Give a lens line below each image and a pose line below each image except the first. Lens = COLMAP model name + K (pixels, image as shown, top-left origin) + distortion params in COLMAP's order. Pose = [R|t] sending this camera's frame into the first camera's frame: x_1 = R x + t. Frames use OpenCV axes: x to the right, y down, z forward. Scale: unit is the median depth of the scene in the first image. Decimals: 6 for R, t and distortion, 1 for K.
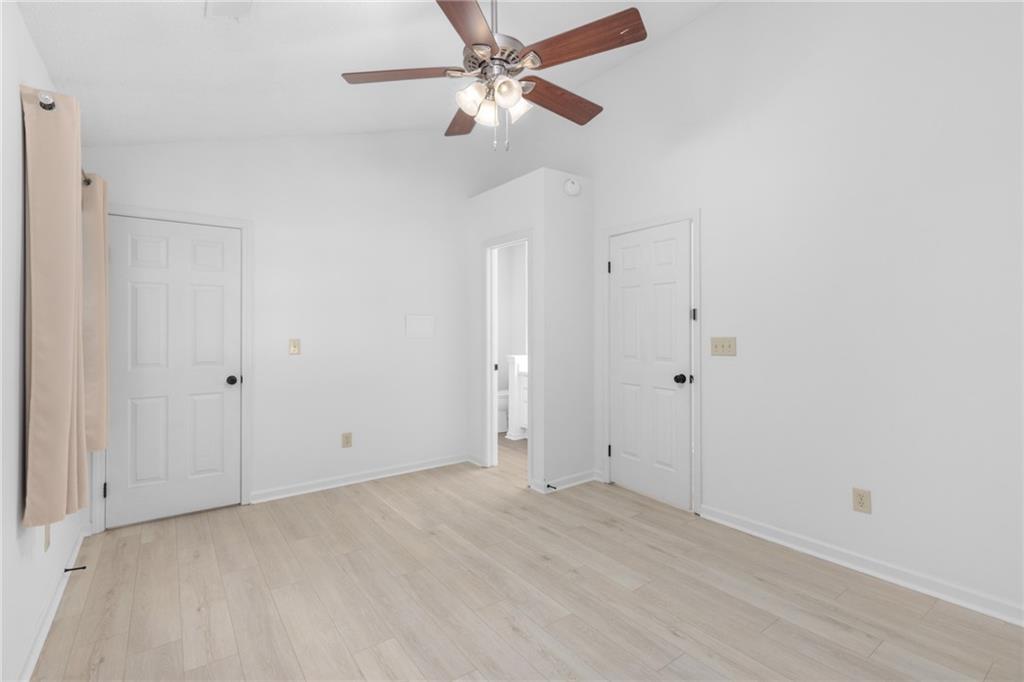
lens RADIAL K [[467.9, 0, 510.1], [0, 467.9, 324.5], [0, 0, 1]] dist [0.001958, 0.000299]
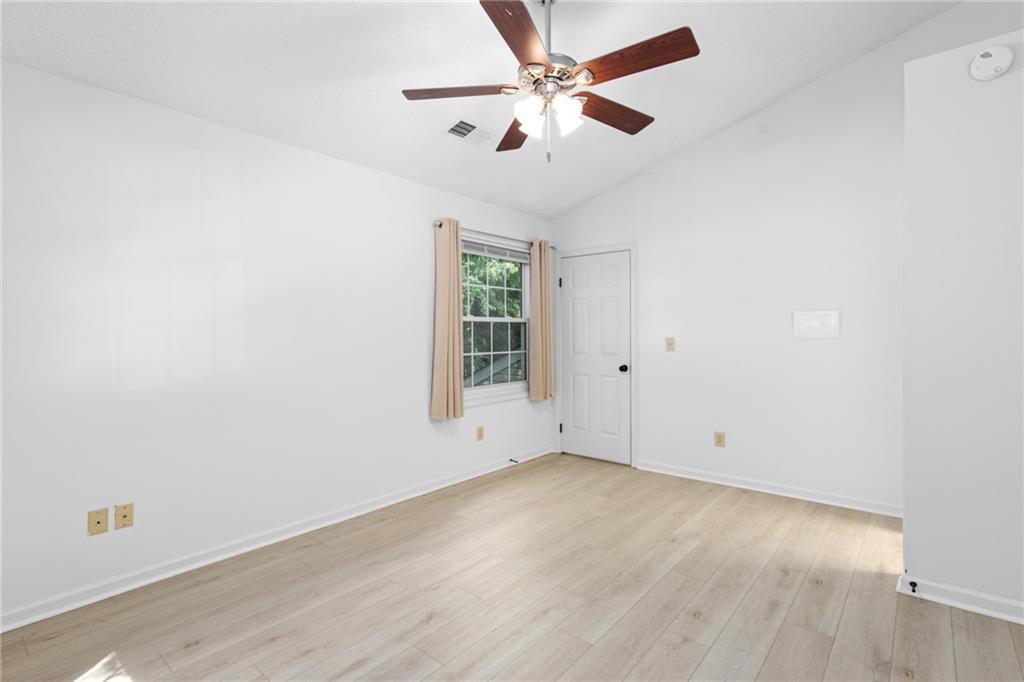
lens RADIAL K [[468.1, 0, 514.8], [0, 468.1, 345.4], [0, 0, 1]] dist [-0.000402, -0.000348]
pose [[0.258104, 0.032167, -0.965581, 0.650663], [0.021983, 0.998991, 0.039157, -0.001335], [0.965867, -0.031333, 0.257137, 0.435401]]
